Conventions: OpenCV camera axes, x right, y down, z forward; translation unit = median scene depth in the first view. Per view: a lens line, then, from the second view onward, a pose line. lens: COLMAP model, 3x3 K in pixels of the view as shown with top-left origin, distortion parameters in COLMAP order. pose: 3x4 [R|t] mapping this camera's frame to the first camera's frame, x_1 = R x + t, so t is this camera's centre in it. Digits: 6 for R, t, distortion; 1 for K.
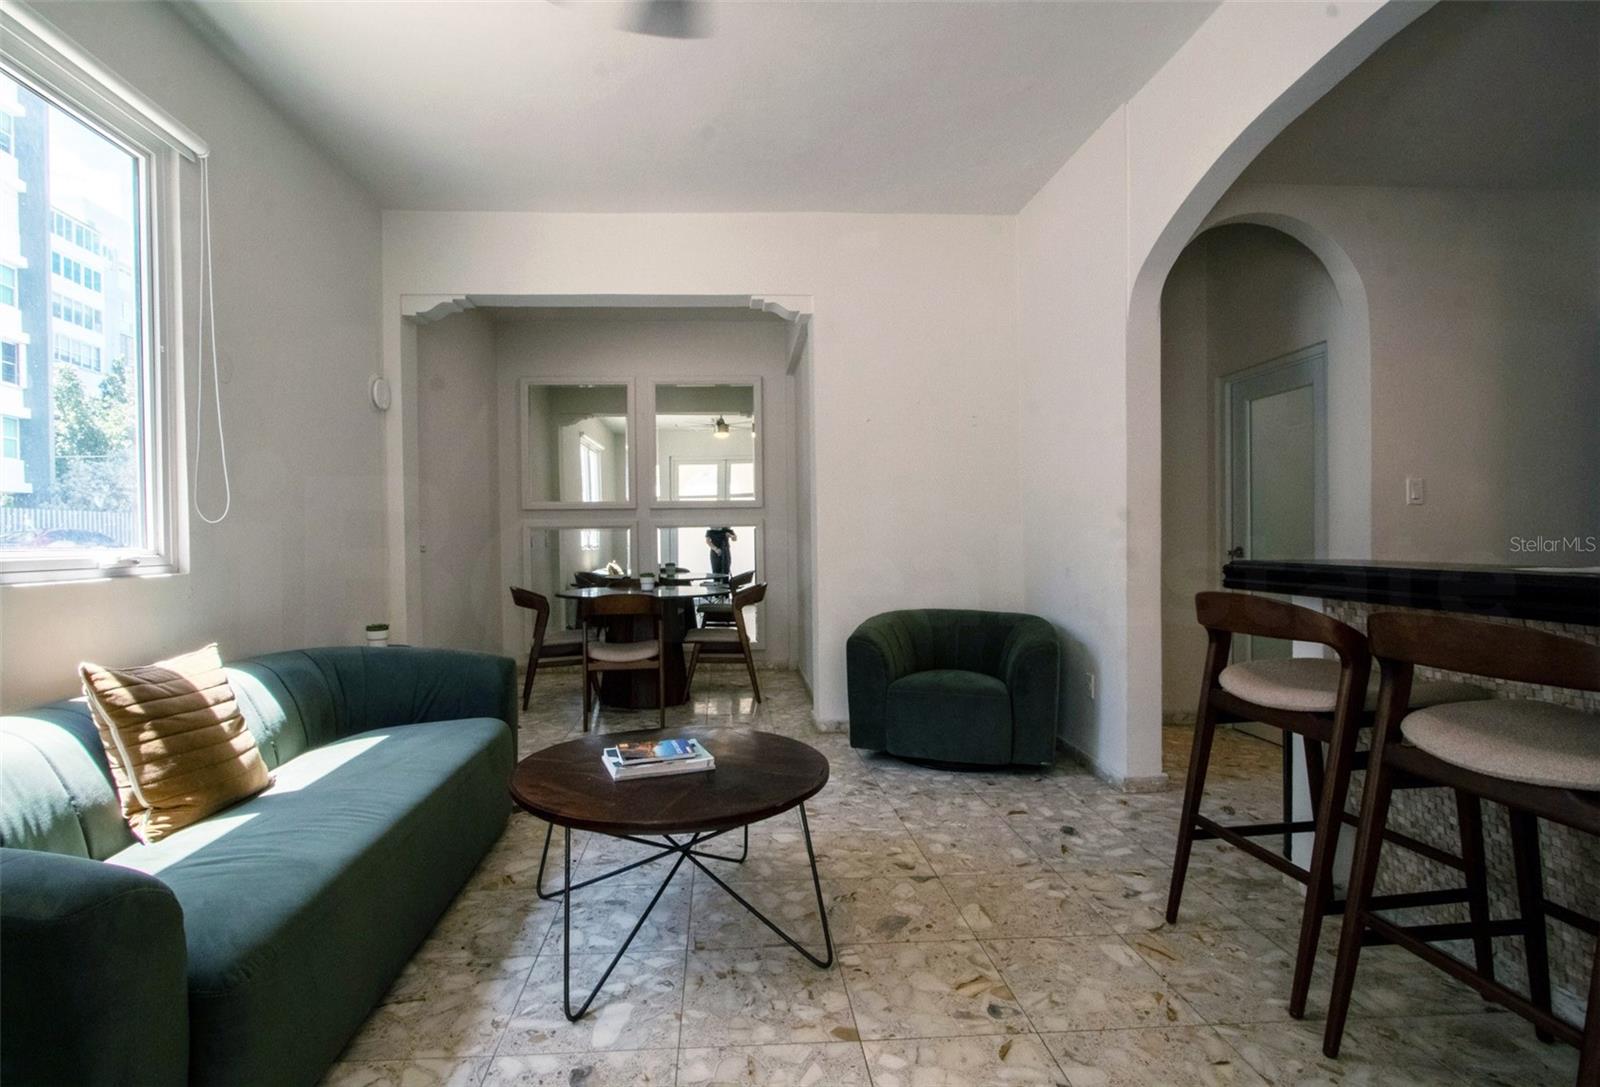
lens RADIAL K [[766.3, 0, 779.9], [0, 766.3, 544.5], [0, 0, 1]] dist [-0.019788, 0.006929]
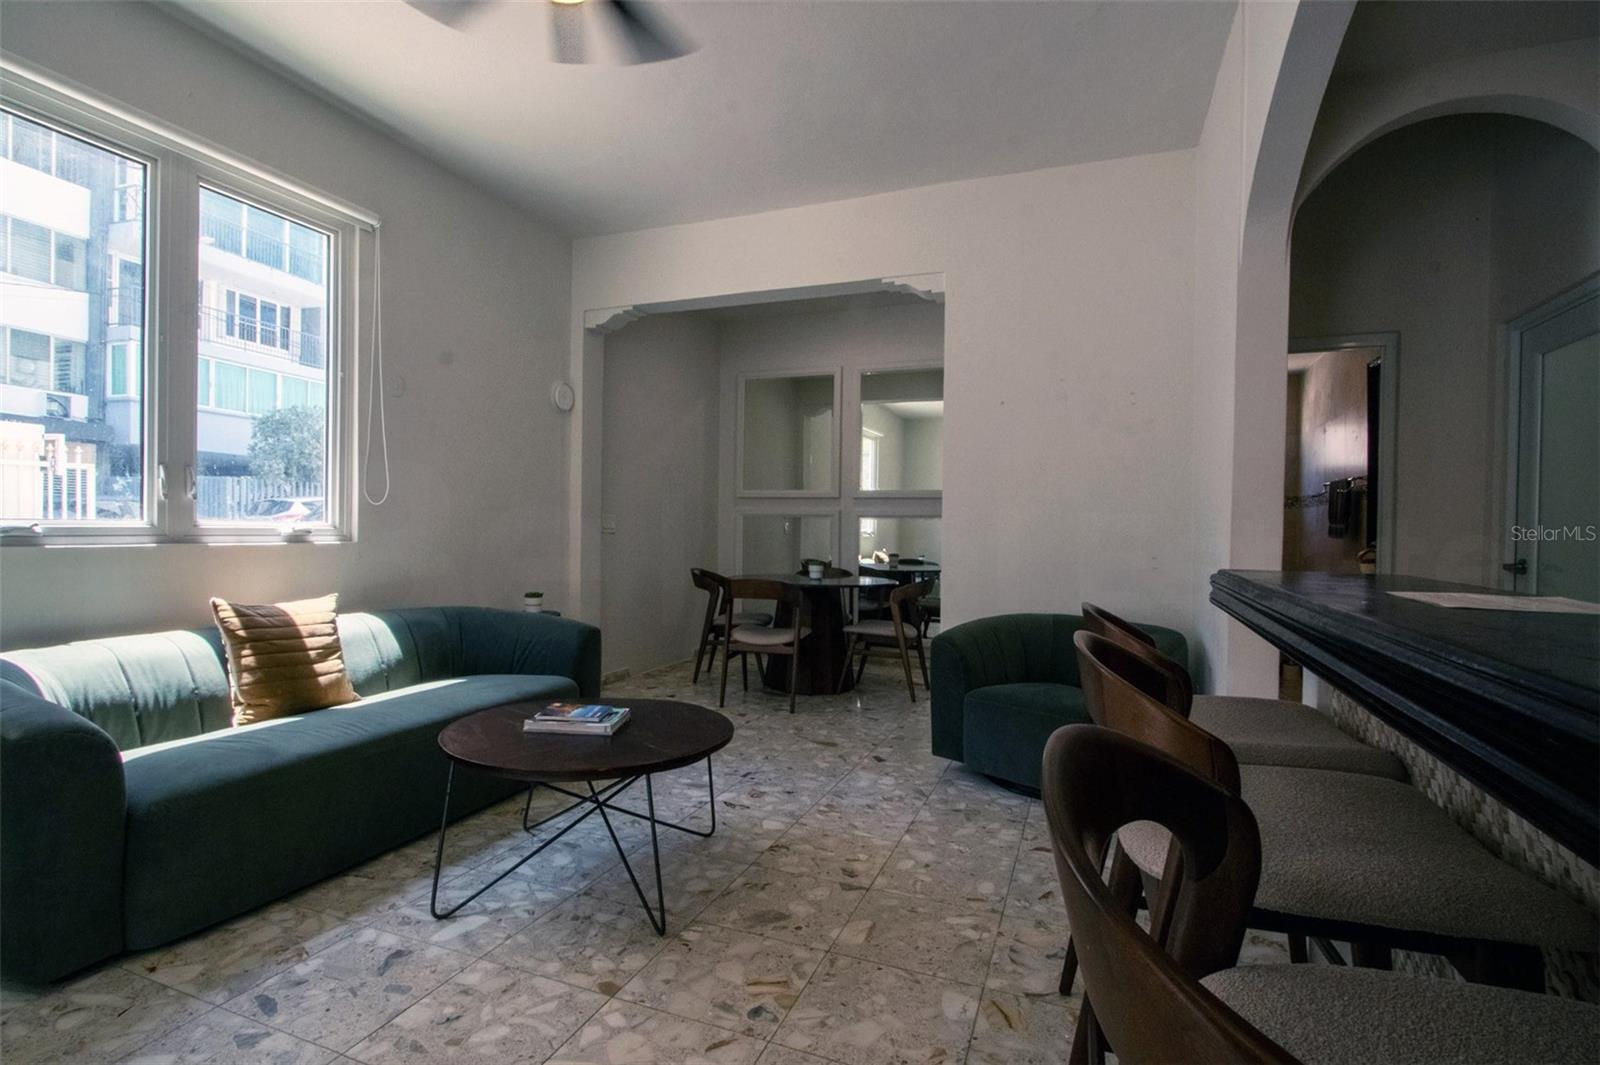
lens RADIAL K [[805.3, 0, 800.0], [0, 805.3, 532.5], [0, 0, 1]] dist [-0.015968, 0.001176]
pose [[0.903902, 0.027926, -0.426827, 0.606296], [-0.029745, 0.999555, 0.002406, -0.005911], [0.426705, 0.010521, 0.904330, 0.069321]]
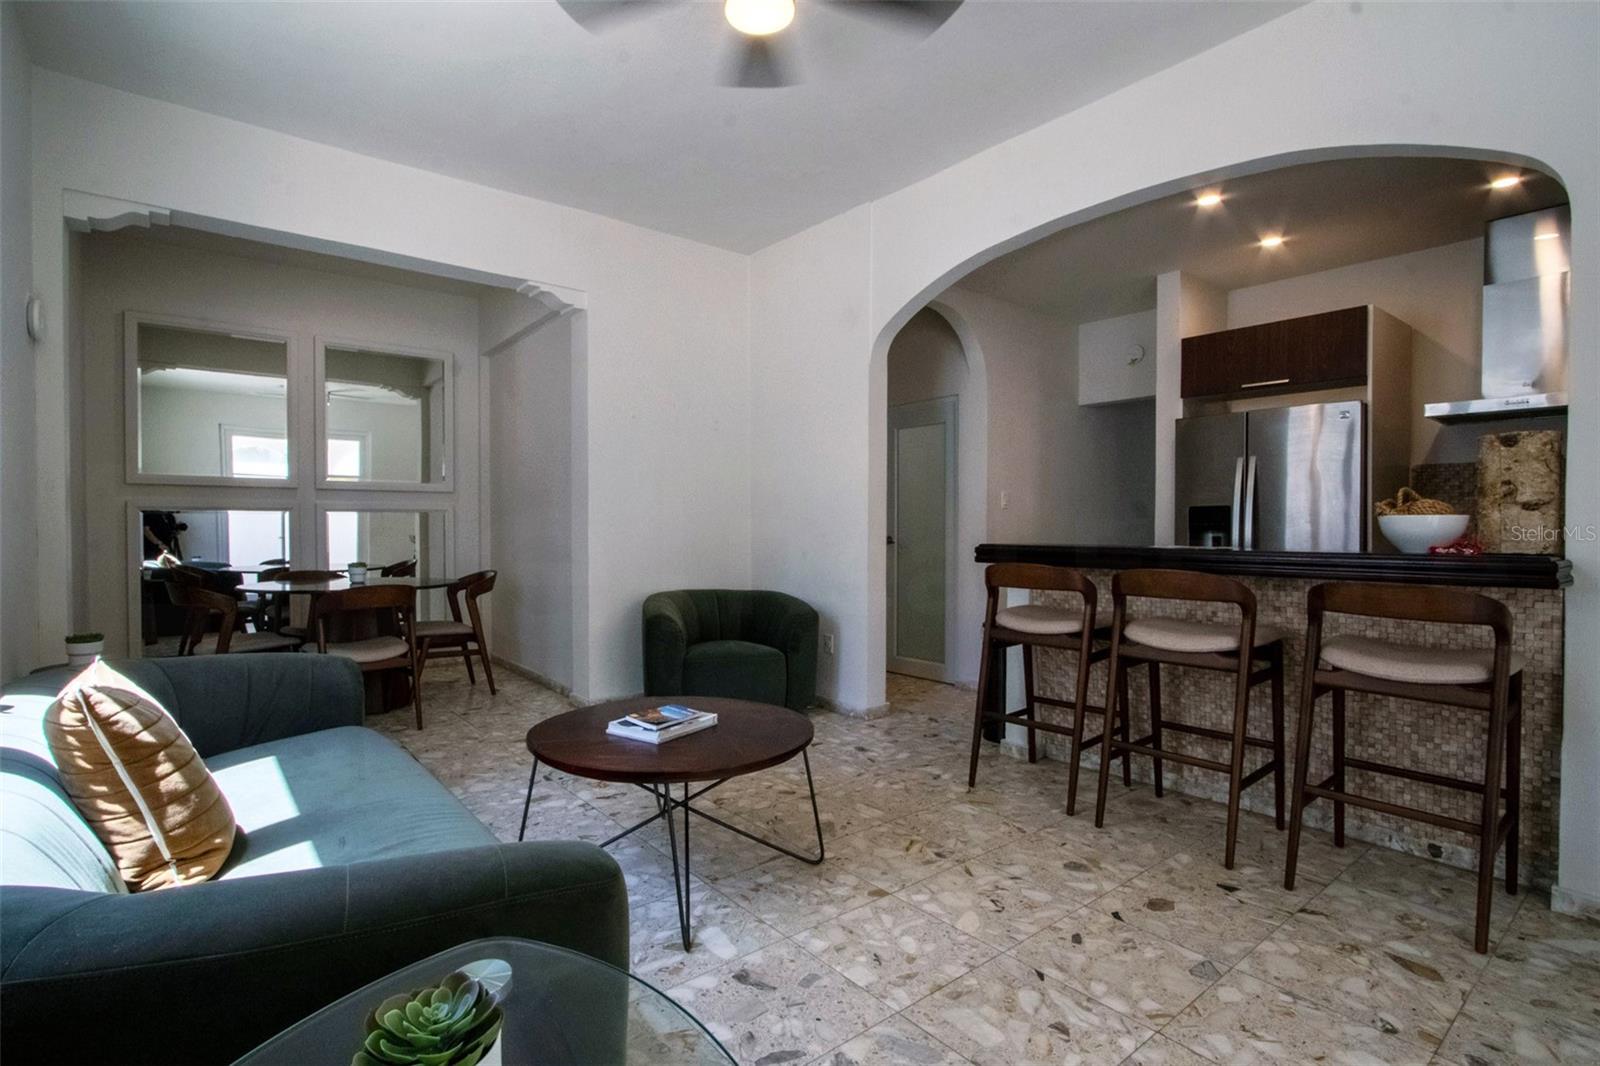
lens RADIAL K [[757.6, 0, 800.0], [0, 757.6, 533.0], [0, 0, 1]] dist [-0.014476, 0.000622]
pose [[0.810159, 0.006777, 0.586171, -0.622644], [-0.005463, 0.999977, -0.004010, 0.008079], [-0.586185, 0.000046, 0.810178, -0.002587]]
